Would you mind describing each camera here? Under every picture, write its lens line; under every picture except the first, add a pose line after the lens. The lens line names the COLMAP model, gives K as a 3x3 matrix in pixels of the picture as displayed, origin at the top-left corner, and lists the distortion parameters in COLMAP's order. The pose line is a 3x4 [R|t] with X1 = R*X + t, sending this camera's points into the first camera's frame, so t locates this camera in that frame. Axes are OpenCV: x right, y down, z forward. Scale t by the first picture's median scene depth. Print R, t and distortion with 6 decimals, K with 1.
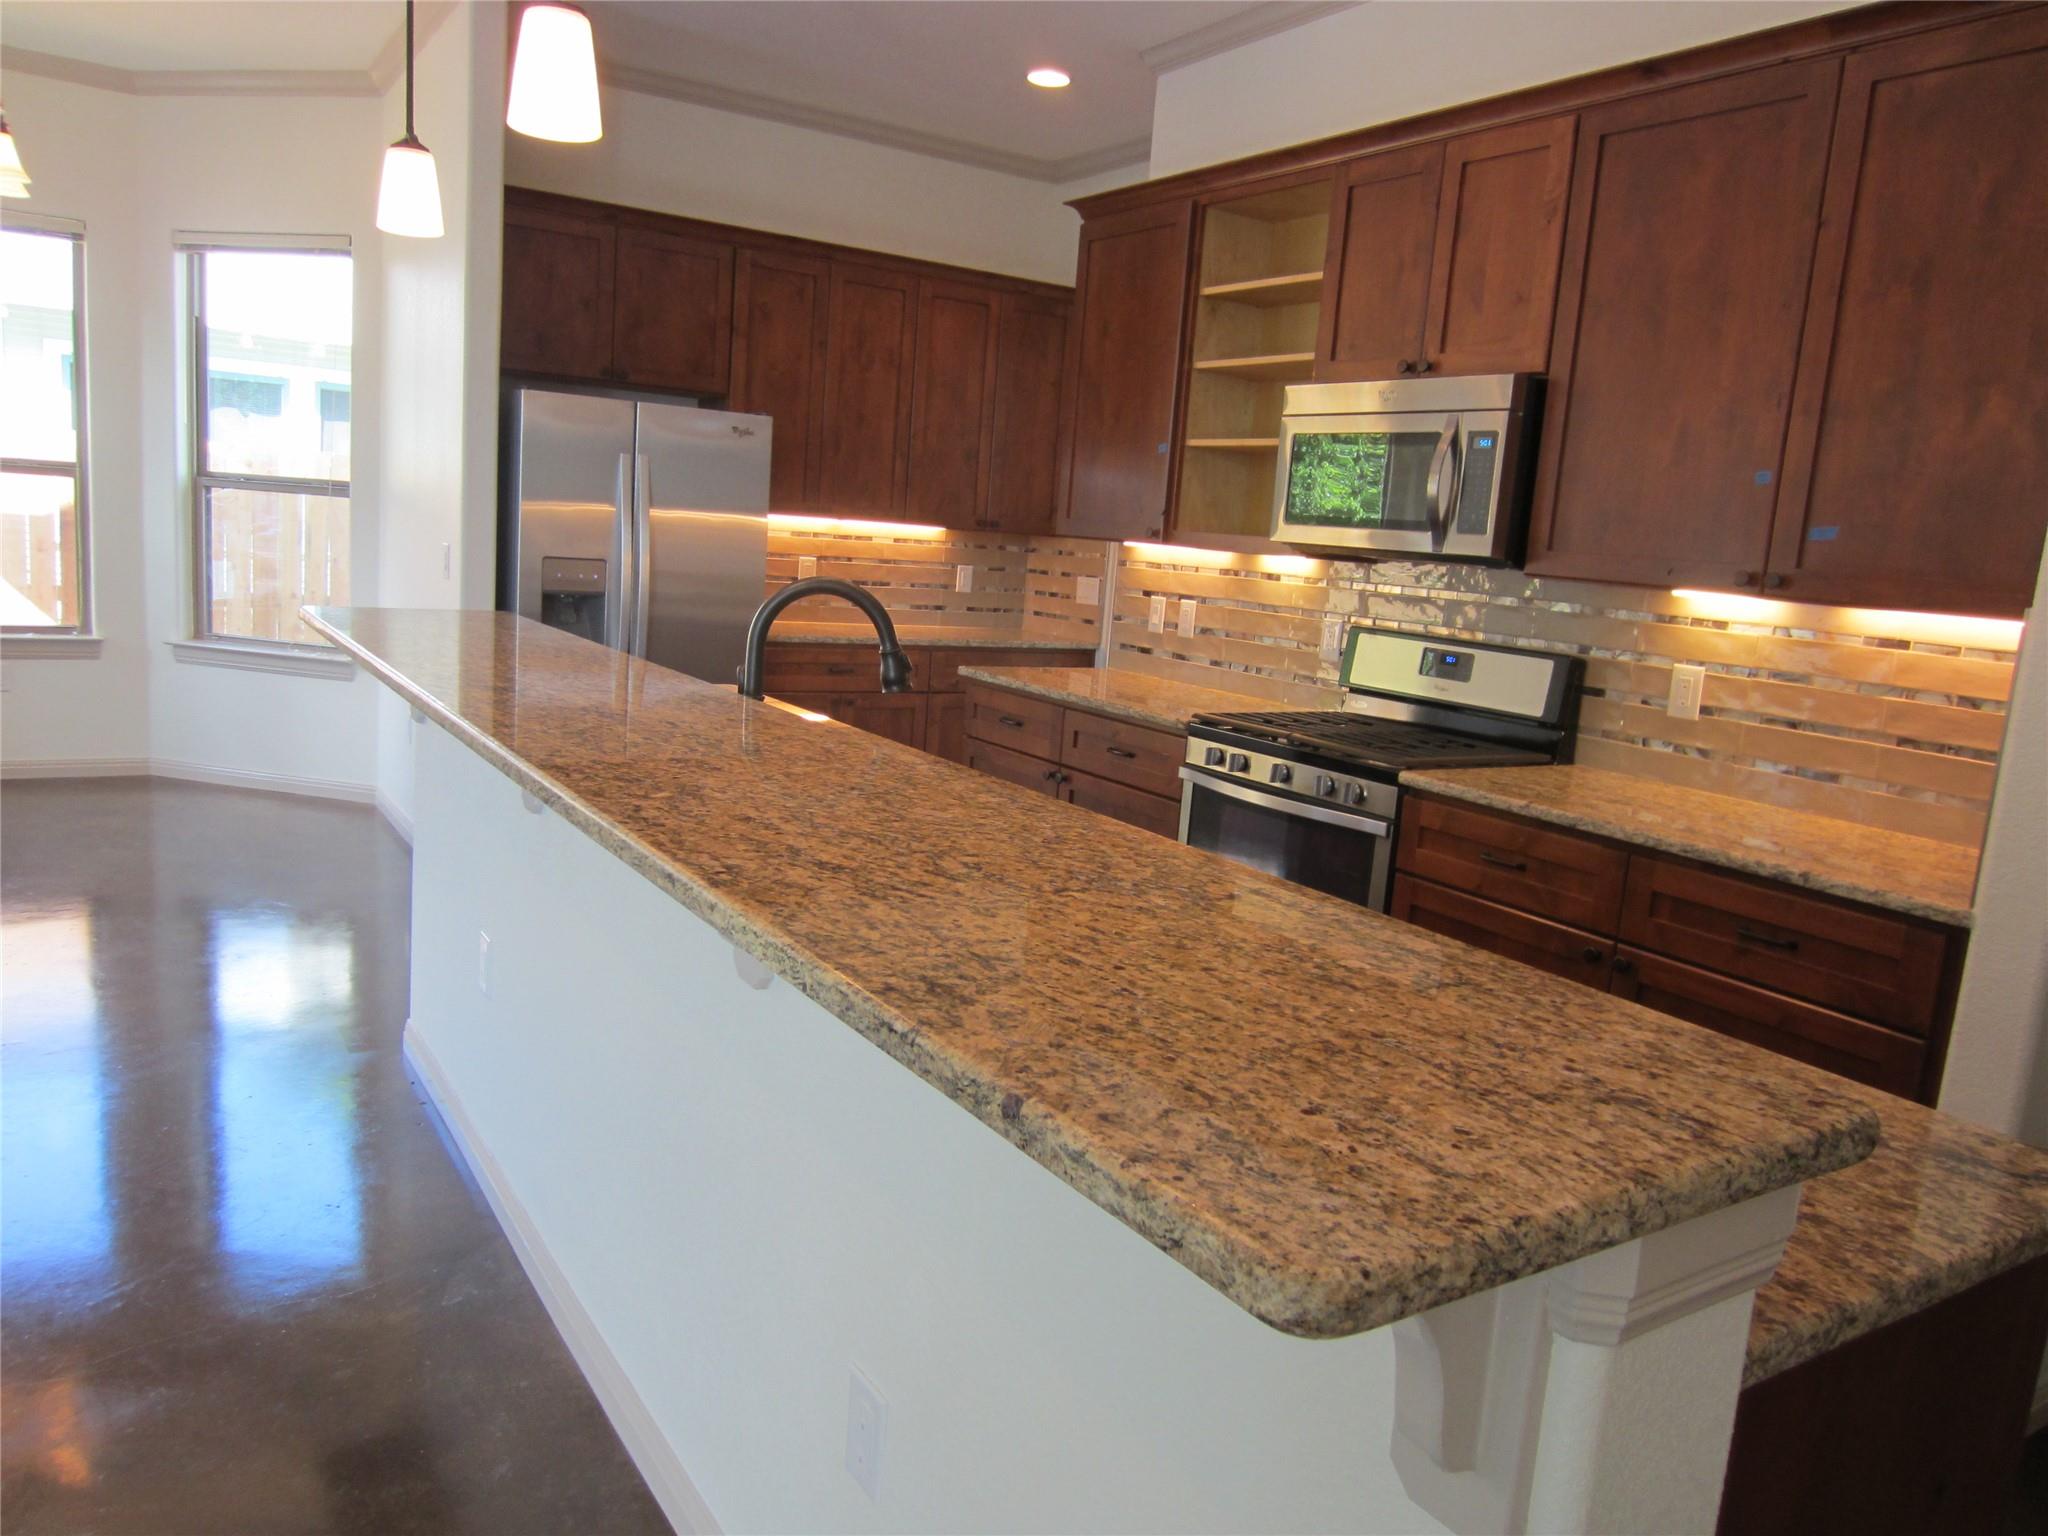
lens RADIAL K [[1470.2, 0, 1024.0], [0, 1470.2, 768.0], [0, 0, 1]] dist [-0.024309, 0.009054]
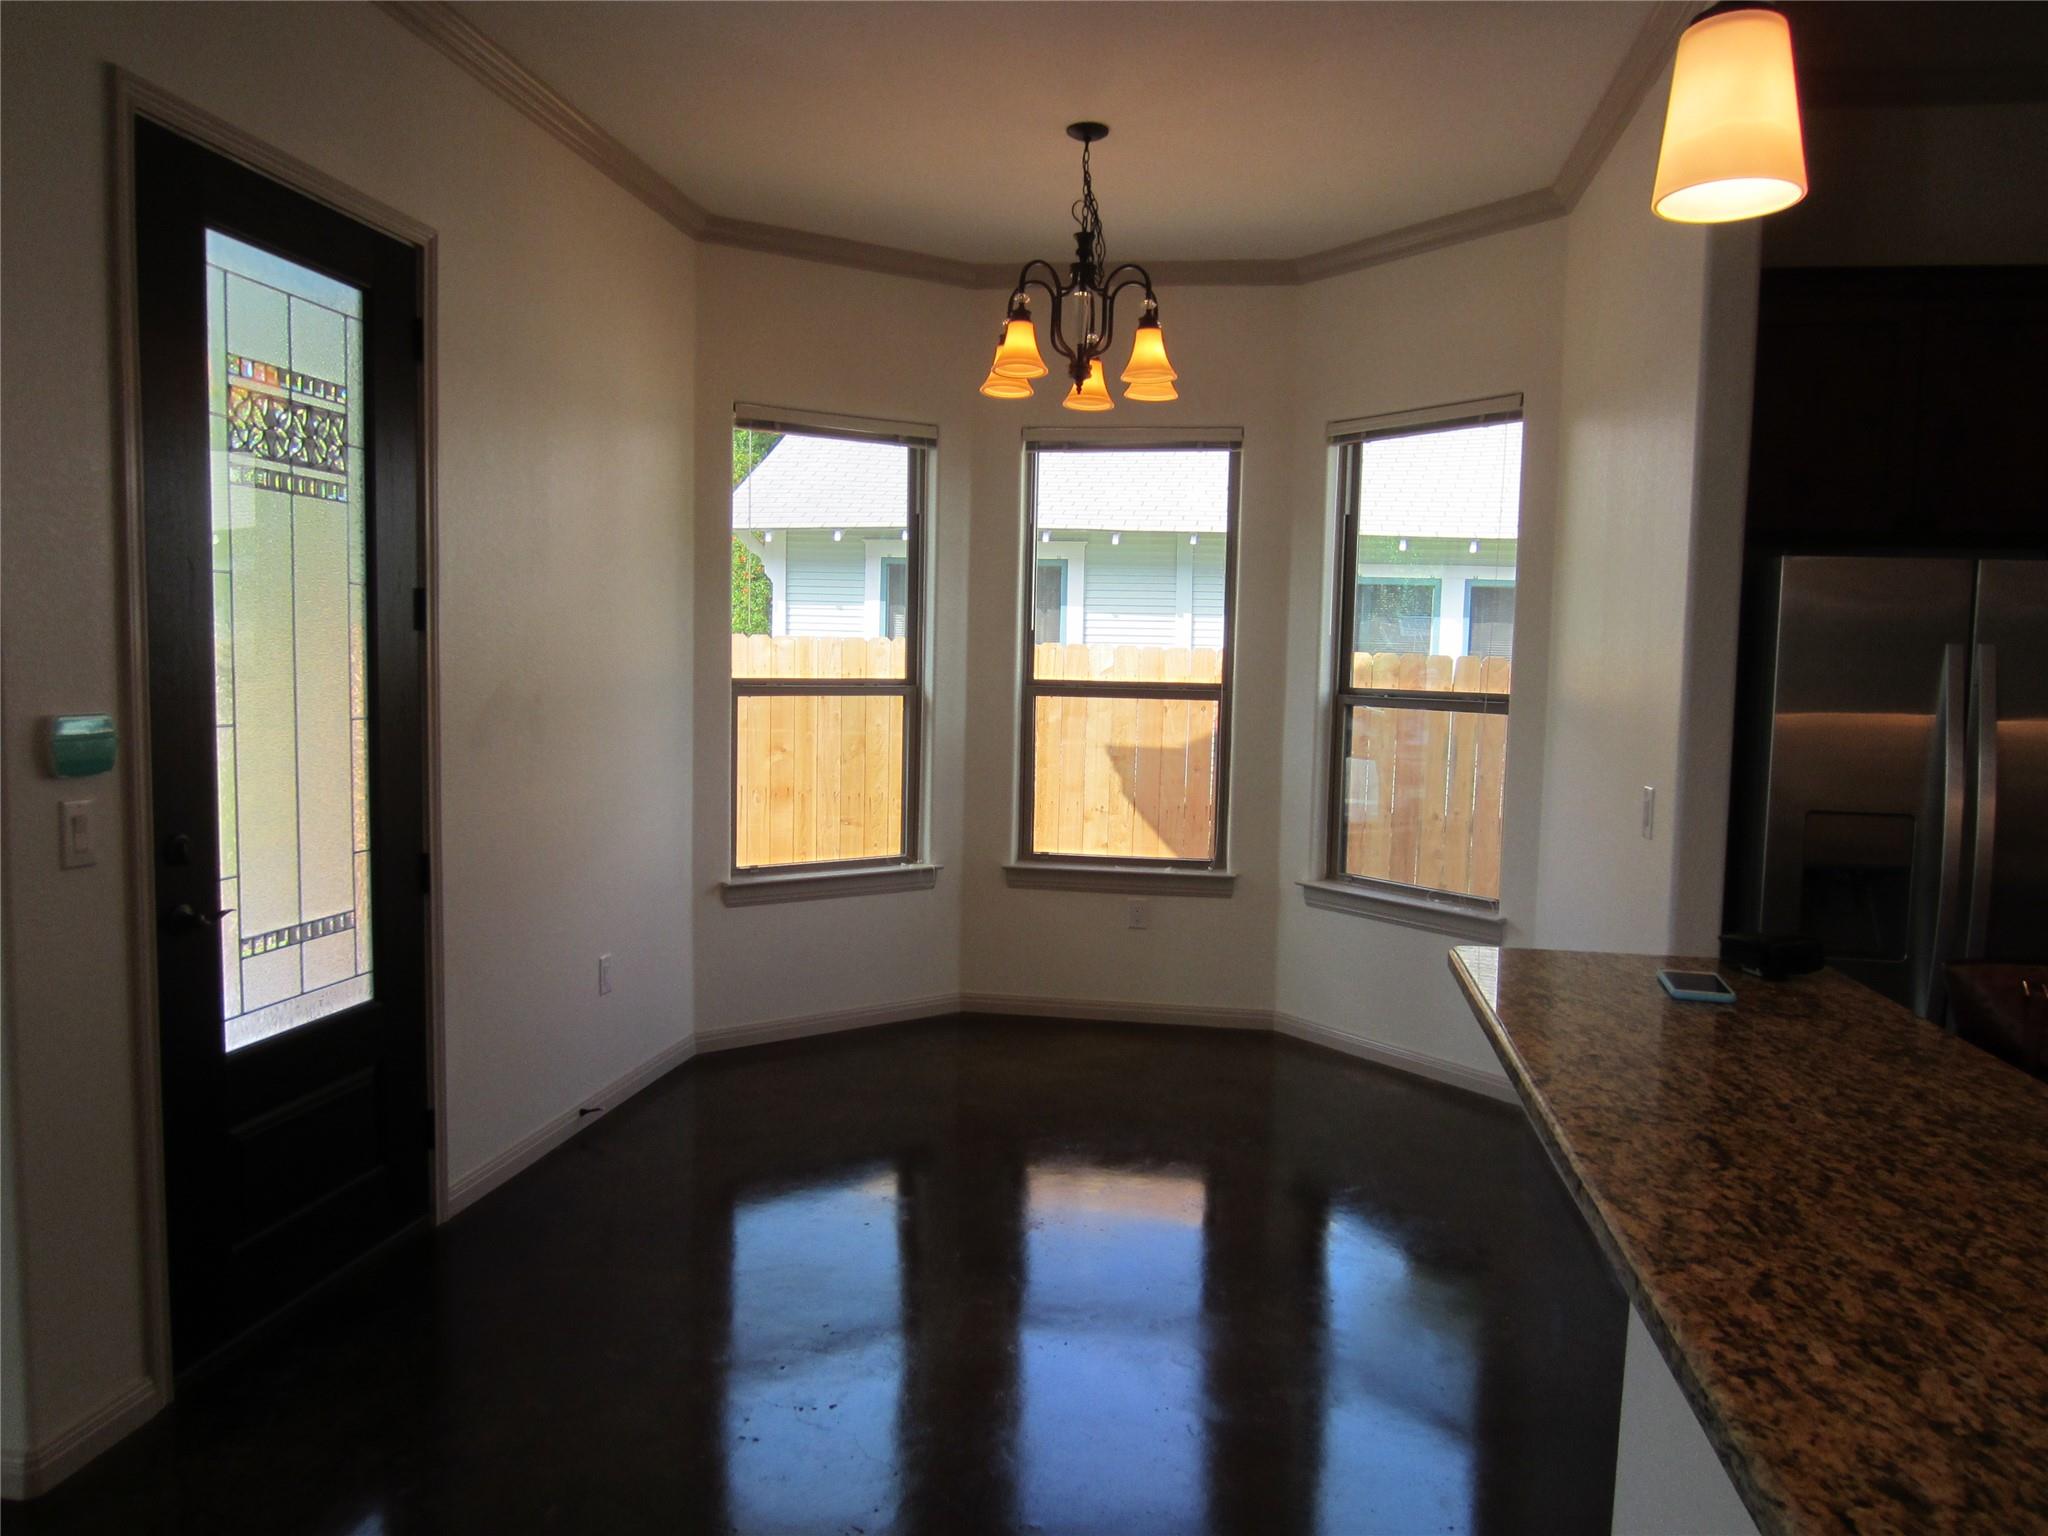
lens RADIAL K [[1470.2, 0, 1024.0], [0, 1470.2, 768.0], [0, 0, 1]] dist [-0.024309, 0.009054]
pose [[0.743645, -0.005945, -0.668548, -0.170733], [-0.076619, 0.992615, -0.094052, -0.083942], [0.664170, 0.121165, 0.737697, 0.330424]]
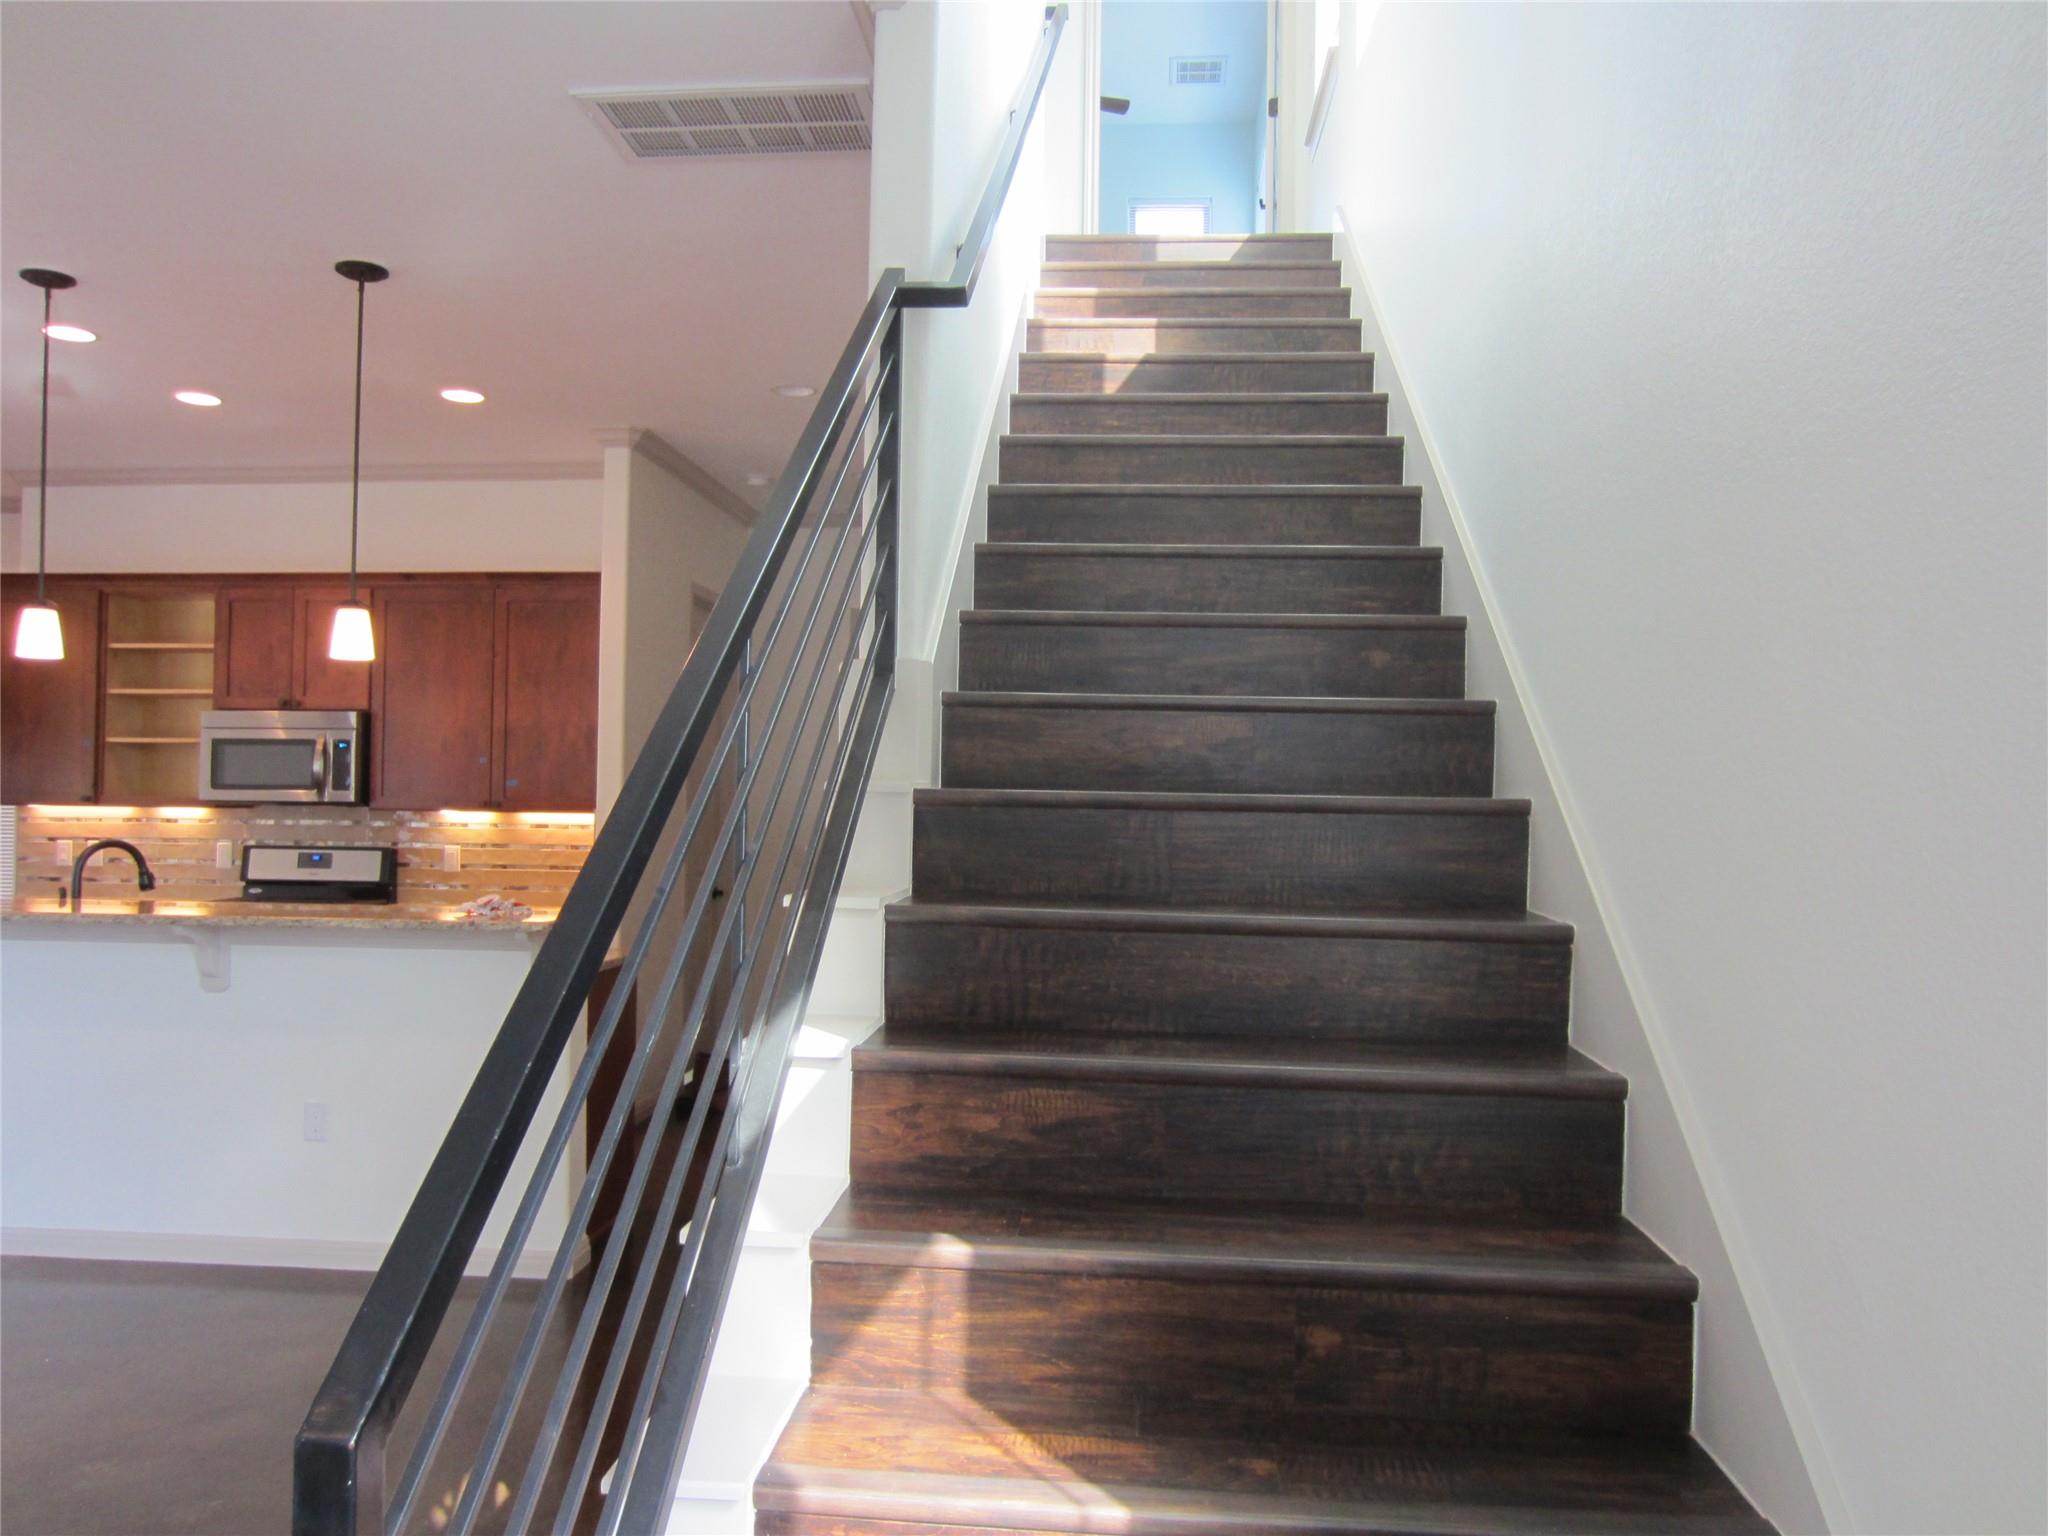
lens RADIAL K [[1405.3, 0, 1024.0], [0, 1405.3, 768.0], [0, 0, 1]] dist [-0.022162, 0.004534]
pose [[0.601712, -0.050332, 0.797125, -0.477436], [0.163330, 0.984677, -0.061116, 0.056747], [-0.781835, 0.166969, 0.600713, -0.637324]]
